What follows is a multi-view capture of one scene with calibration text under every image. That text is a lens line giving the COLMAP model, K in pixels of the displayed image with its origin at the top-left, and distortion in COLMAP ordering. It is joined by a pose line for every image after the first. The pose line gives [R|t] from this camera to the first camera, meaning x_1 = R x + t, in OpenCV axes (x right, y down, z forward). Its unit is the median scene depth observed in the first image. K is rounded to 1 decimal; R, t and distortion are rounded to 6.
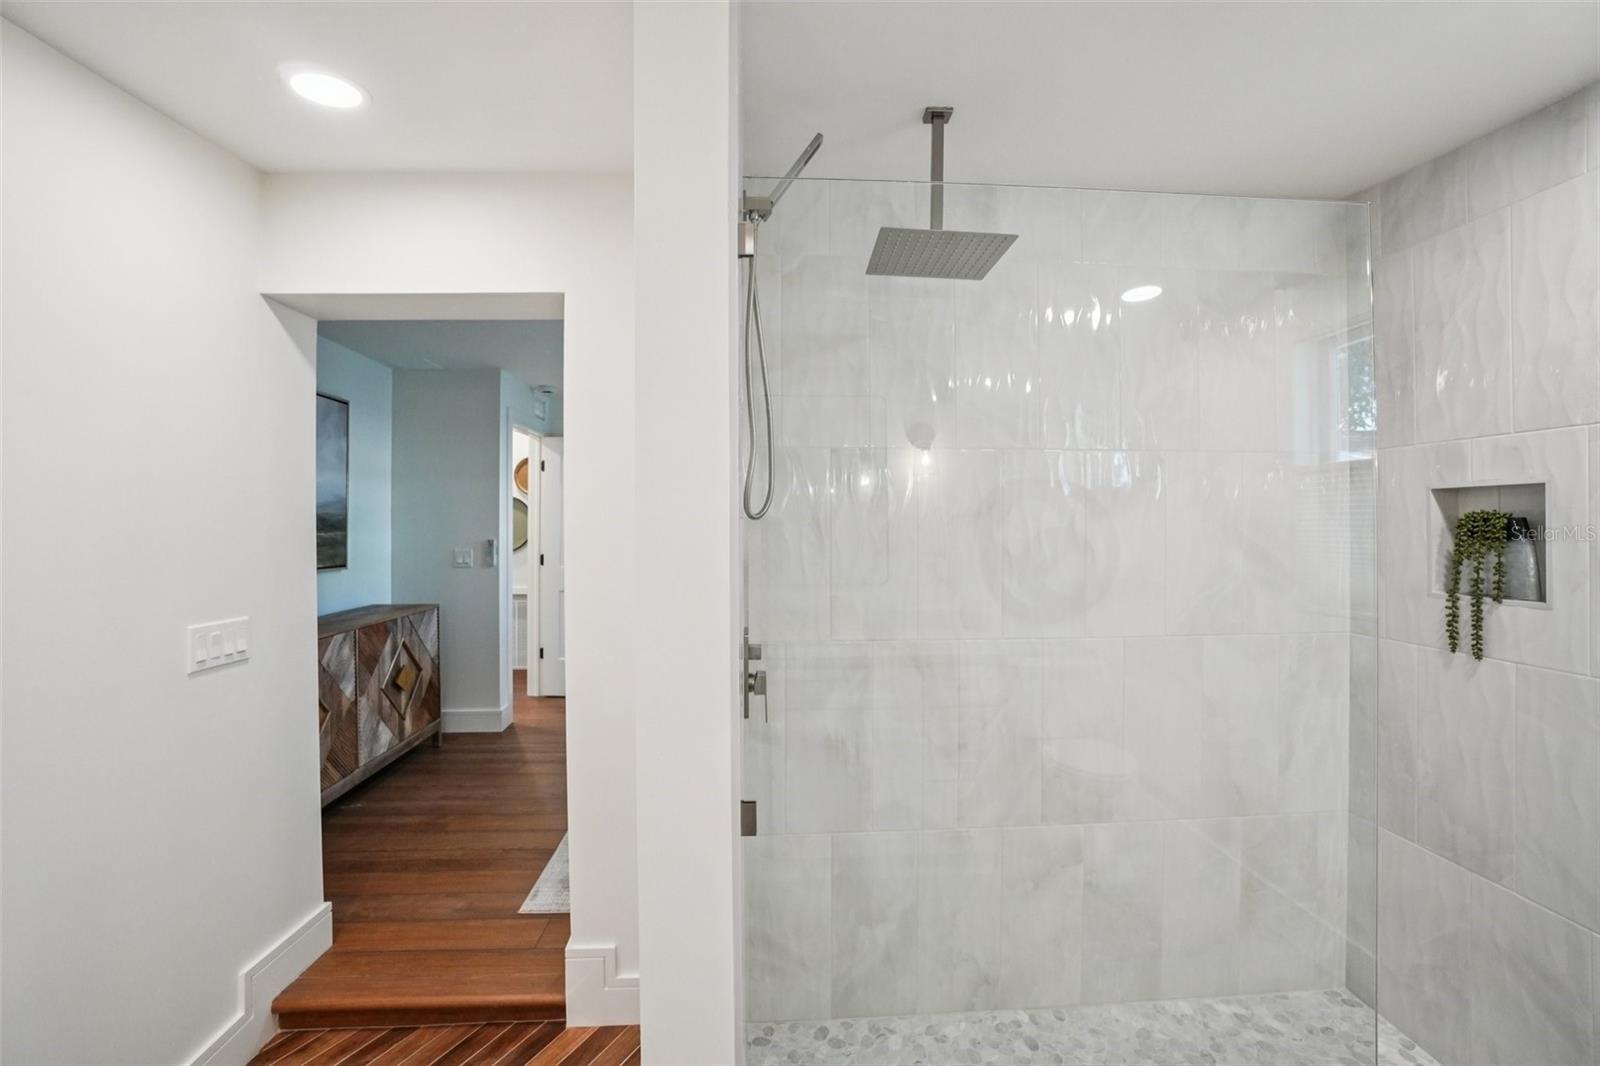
lens RADIAL K [[709.2, 0, 800.3], [0, 709.2, 519.4], [0, 0, 1]] dist [-0.058408, 0.022105]
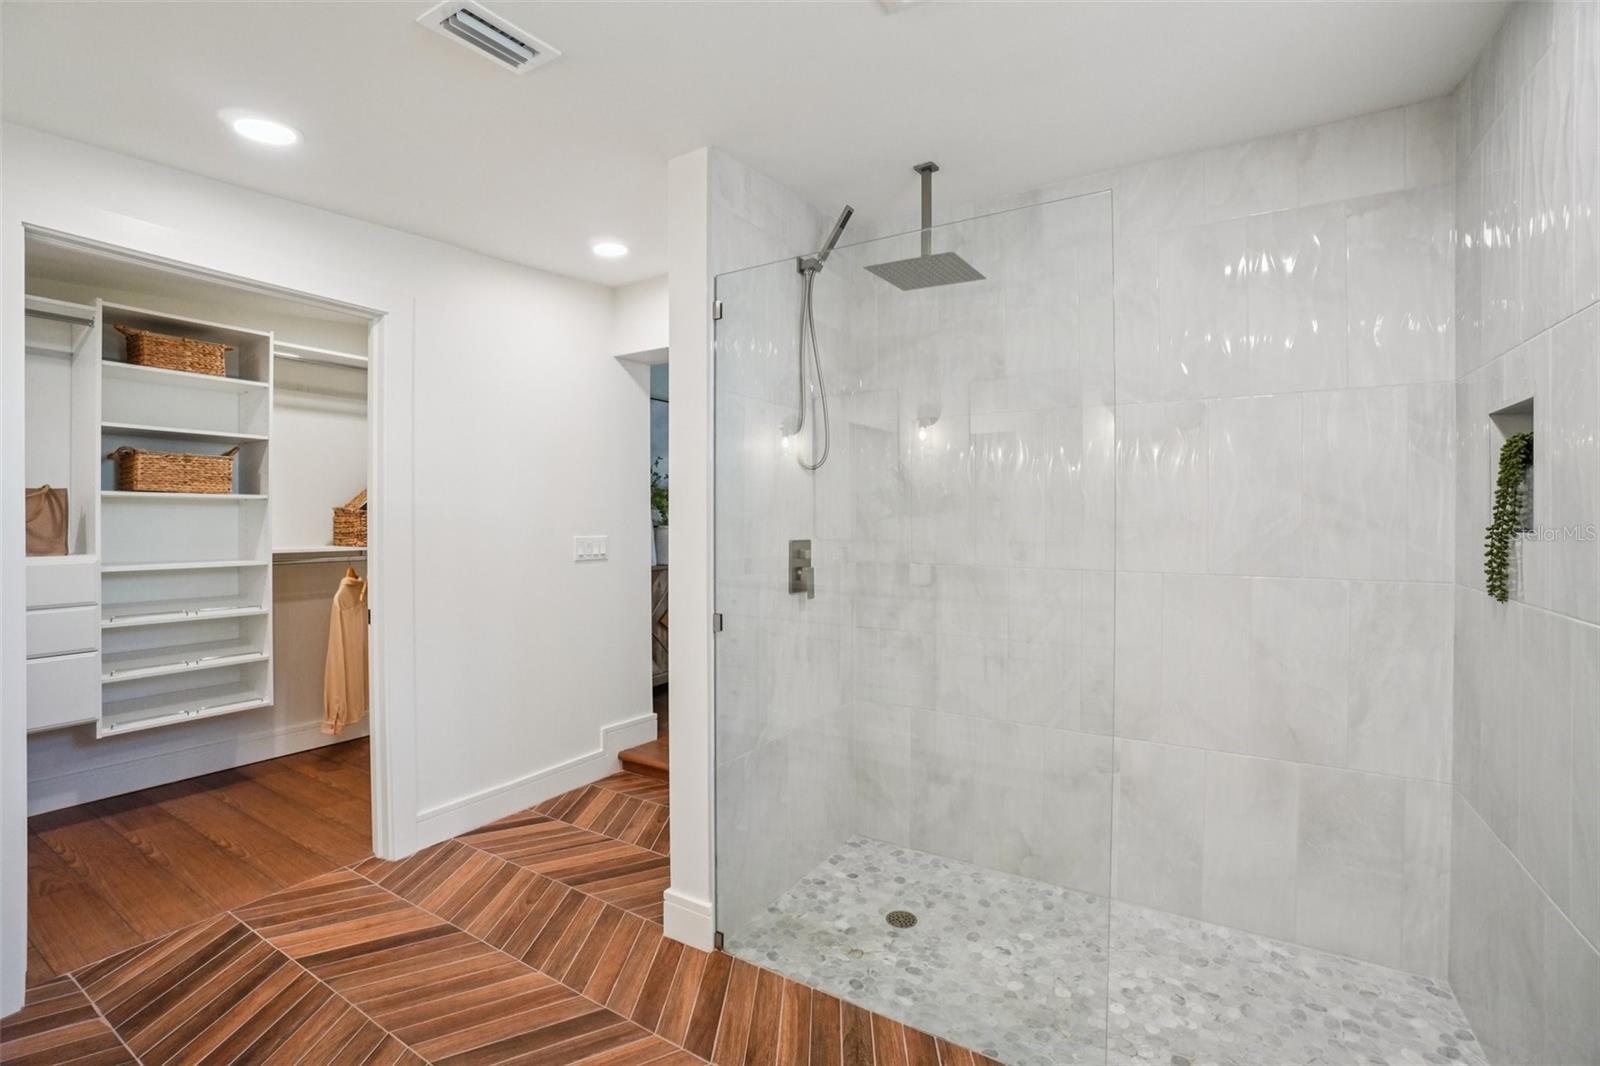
lens RADIAL K [[709.2, 0, 800.3], [0, 709.2, 519.4], [0, 0, 1]] dist [-0.058408, 0.022105]
pose [[0.818964, 0.004914, -0.573824, 0.638513], [0.001305, 0.999945, 0.010425, 0.073652], [0.573843, -0.009286, 0.818912, -0.217768]]
